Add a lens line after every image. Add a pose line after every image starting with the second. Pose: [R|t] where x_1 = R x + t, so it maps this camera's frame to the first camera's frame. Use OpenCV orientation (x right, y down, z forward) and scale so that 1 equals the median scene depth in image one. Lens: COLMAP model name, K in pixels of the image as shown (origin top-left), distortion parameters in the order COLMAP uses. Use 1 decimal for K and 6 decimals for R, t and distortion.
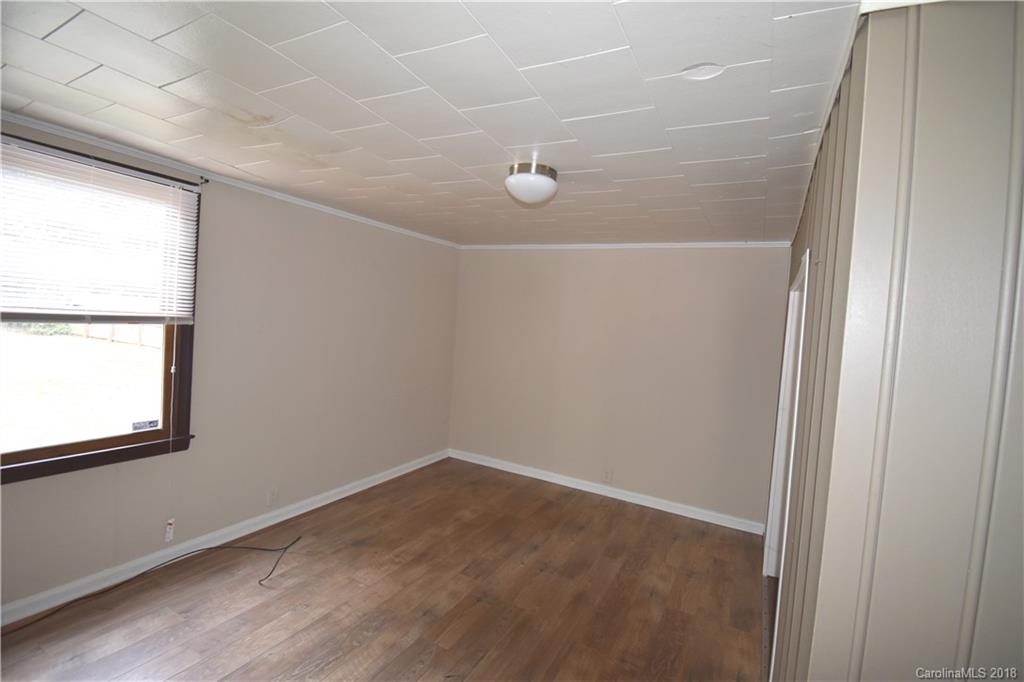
lens RADIAL K [[454.1, 0, 521.9], [0, 454.1, 339.2], [0, 0, 1]] dist [0.023319, -0.027500]
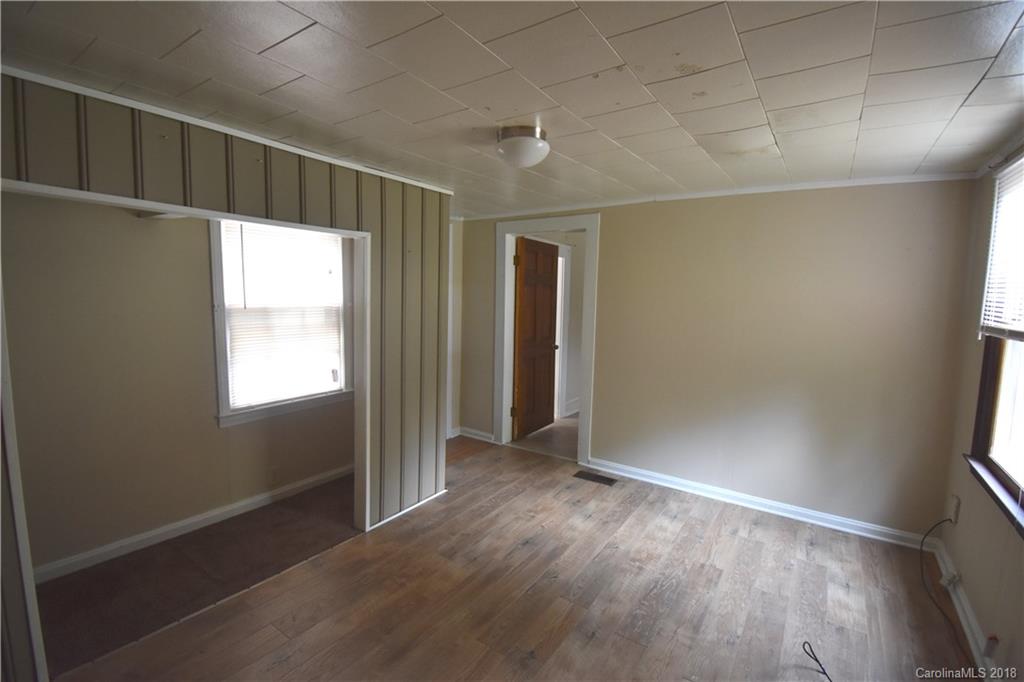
lens RADIAL K [[454.1, 0, 521.9], [0, 454.1, 339.2], [0, 0, 1]] dist [0.023319, -0.027500]
pose [[-0.989080, -0.109197, 0.098982, -0.107769], [-0.092984, 0.983410, 0.155755, -0.081777], [-0.114348, 0.144850, -0.982824, 1.884126]]
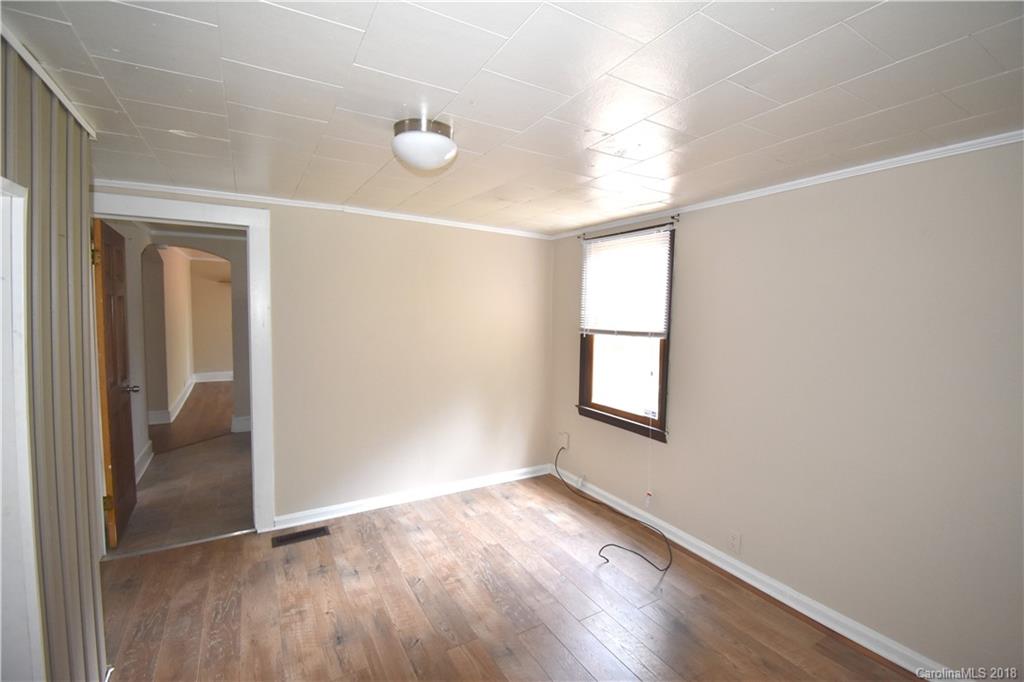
lens RADIAL K [[454.1, 0, 521.9], [0, 454.1, 339.2], [0, 0, 1]] dist [0.023319, -0.027500]
pose [[-0.521901, -0.034137, -0.852323, 0.579623], [-0.094055, 0.995409, 0.017724, -0.018200], [0.847805, 0.089415, -0.522716, 1.503410]]
